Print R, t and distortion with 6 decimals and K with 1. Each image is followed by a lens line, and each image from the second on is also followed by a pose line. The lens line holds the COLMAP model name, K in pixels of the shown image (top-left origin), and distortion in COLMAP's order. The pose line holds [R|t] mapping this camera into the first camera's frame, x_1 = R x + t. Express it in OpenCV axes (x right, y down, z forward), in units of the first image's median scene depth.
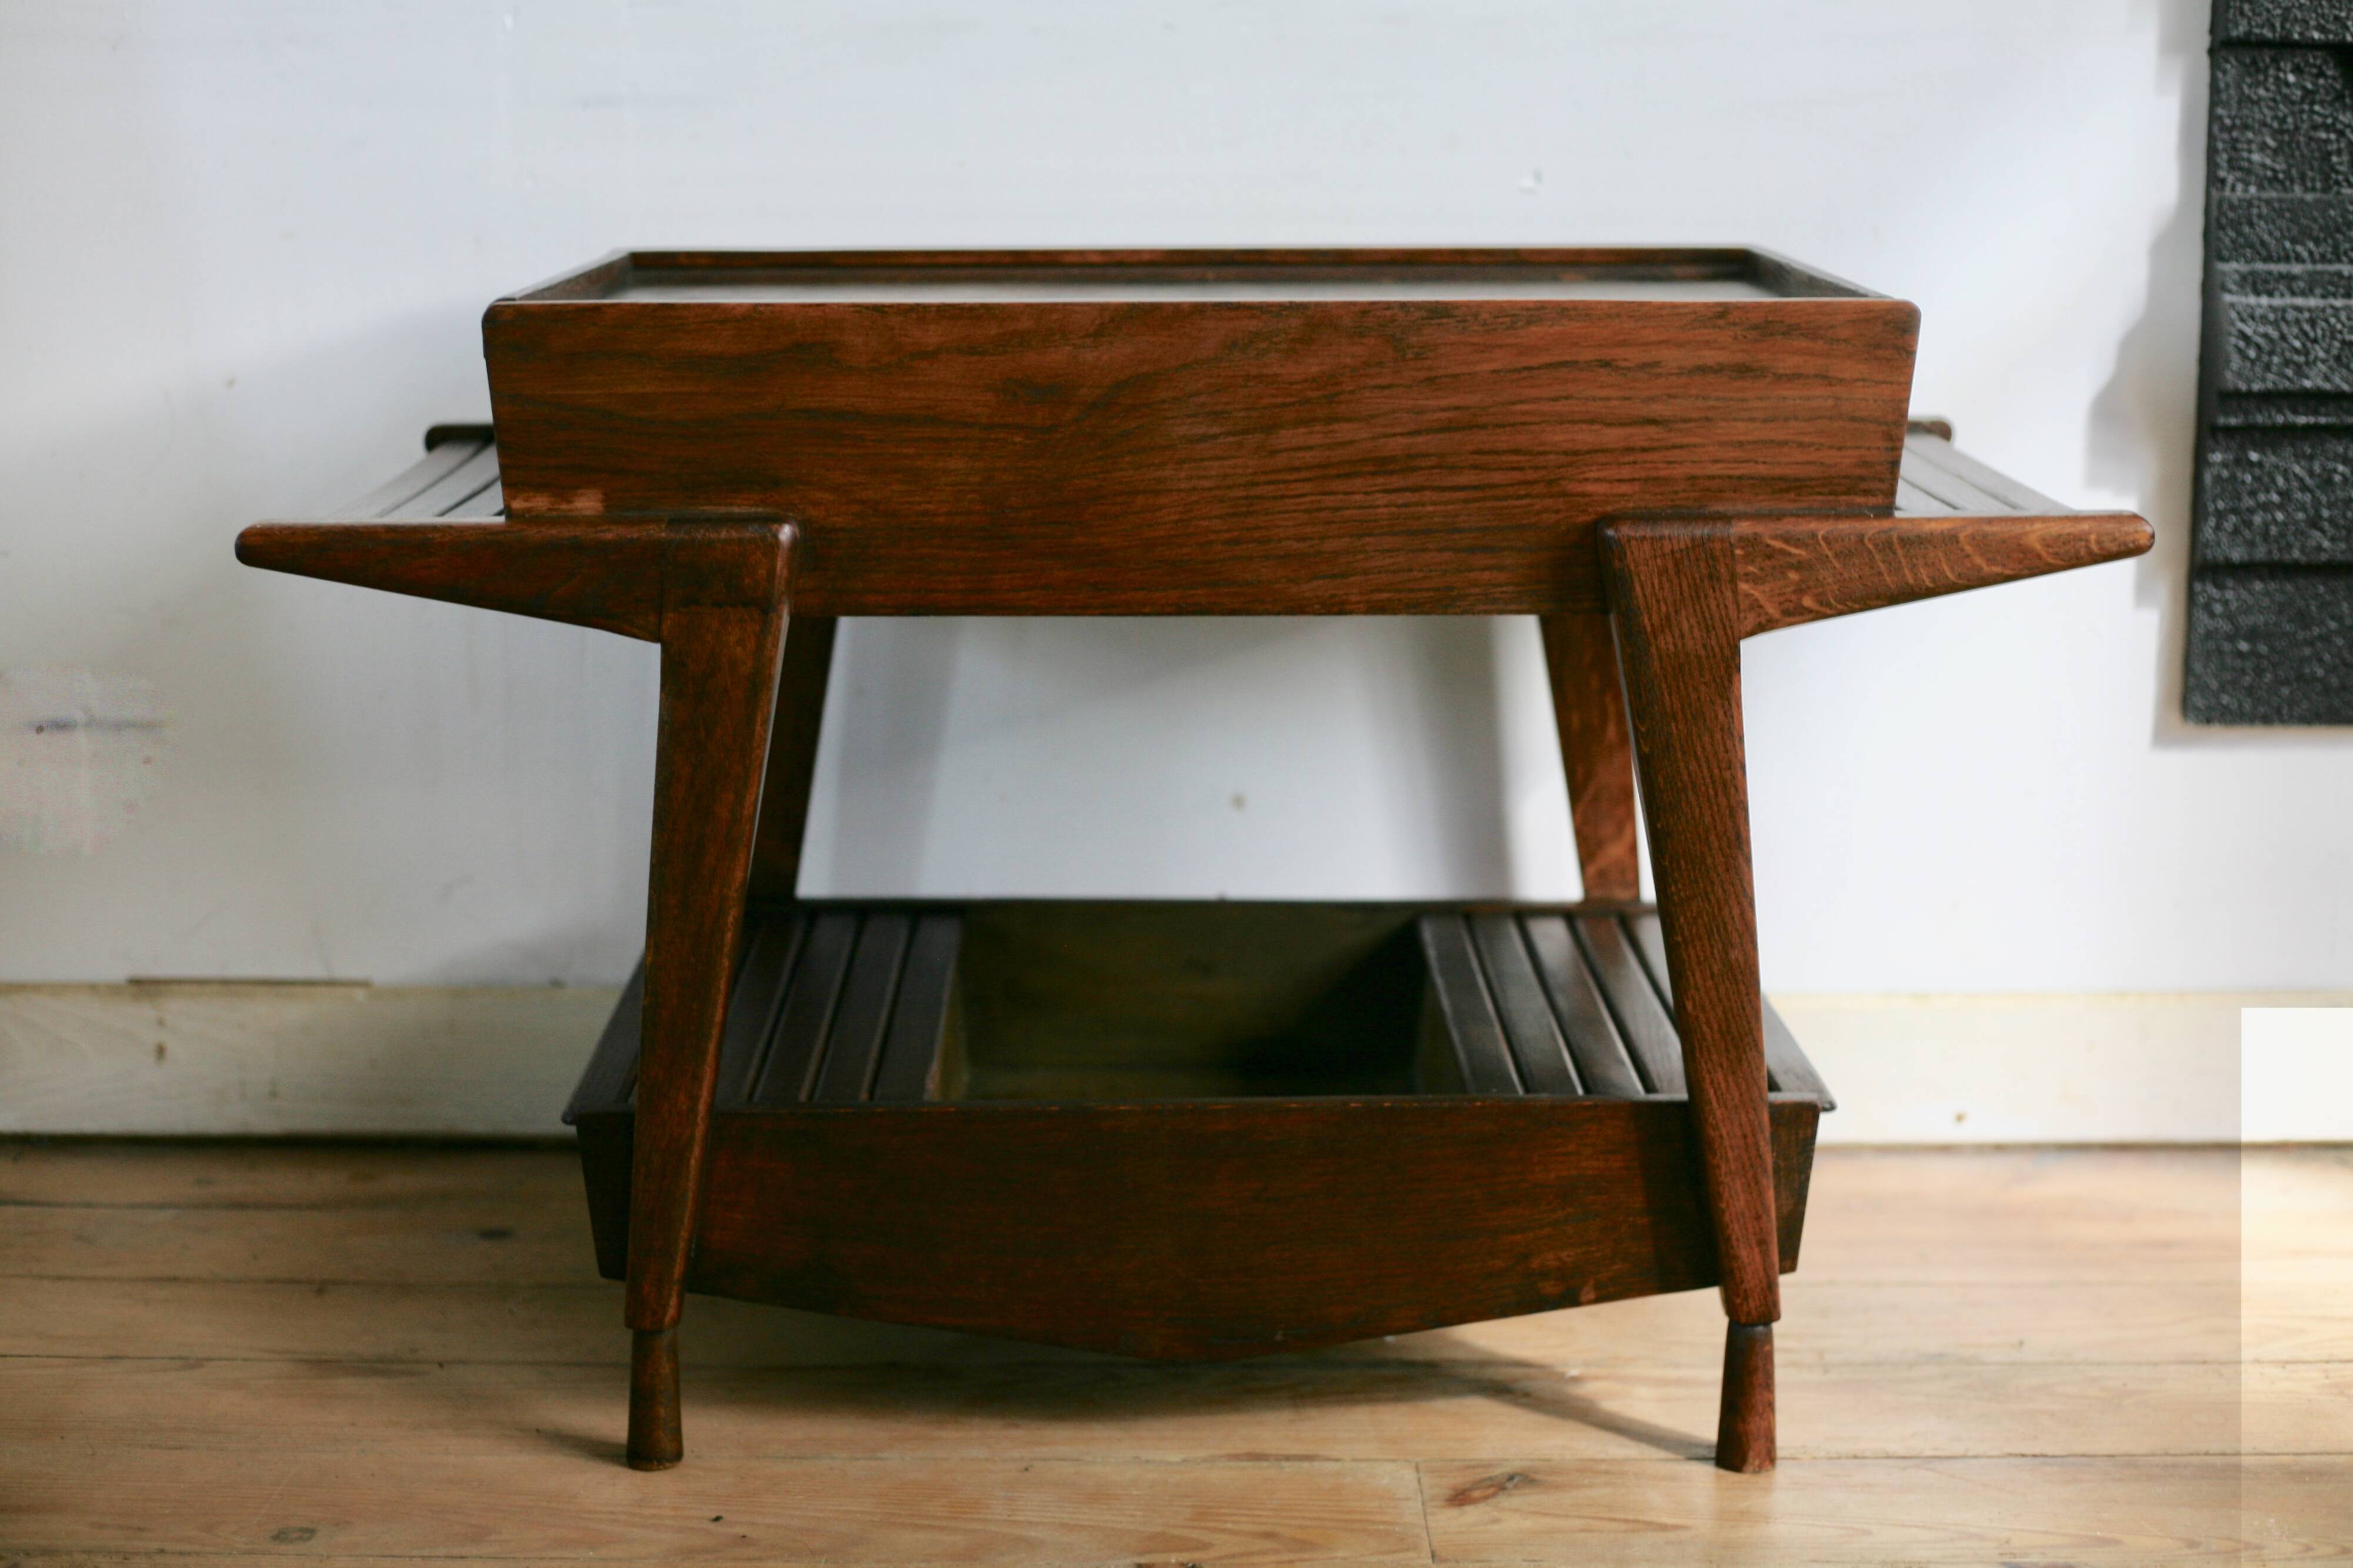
lens RADIAL K [[3899.5, 0, 1163.1], [0, 3899.5, 637.3], [0, 0, 1]] dist [-0.125837, 0.000000]
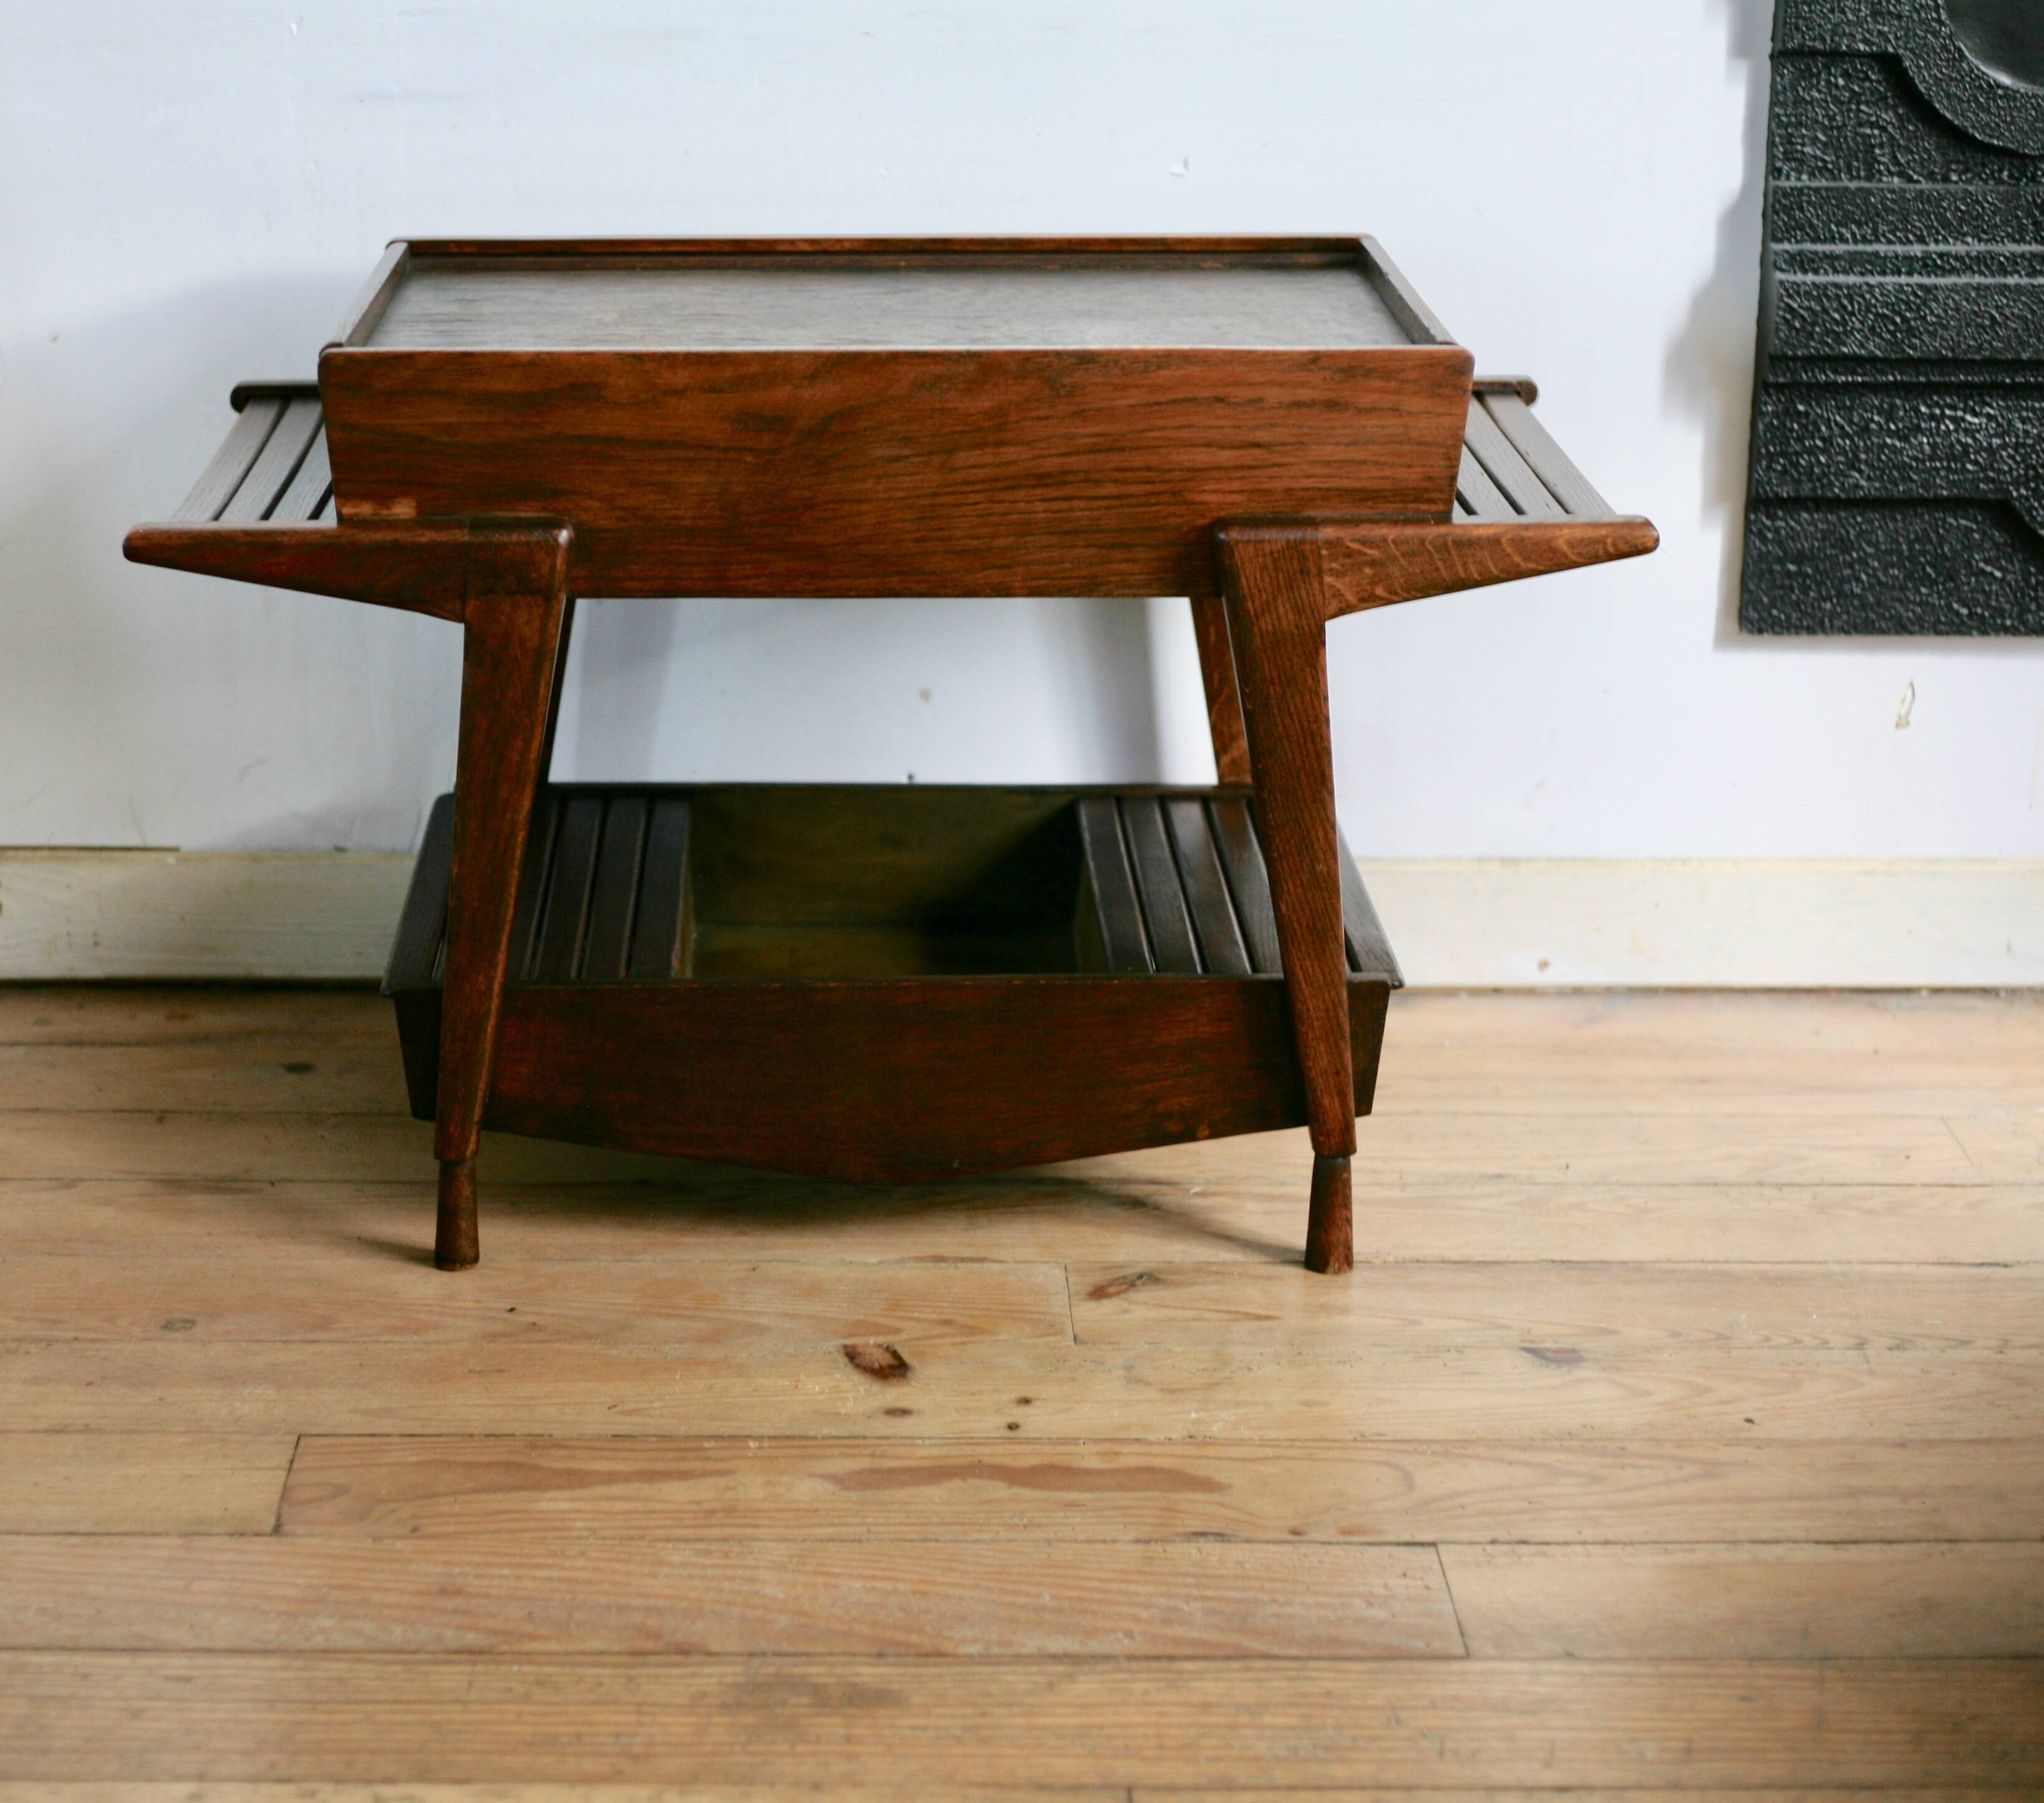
lens RADIAL K [[4584.3, 0, 837.9], [0, 4584.3, 788.5], [0, 0, 1]] dist [-0.110471, 0.000000]
pose [[0.999999, 0.000853, -0.000738, -0.007438], [-0.000757, 0.992669, 0.120859, -0.122829], [0.000835, -0.120858, 0.992669, -0.466948]]
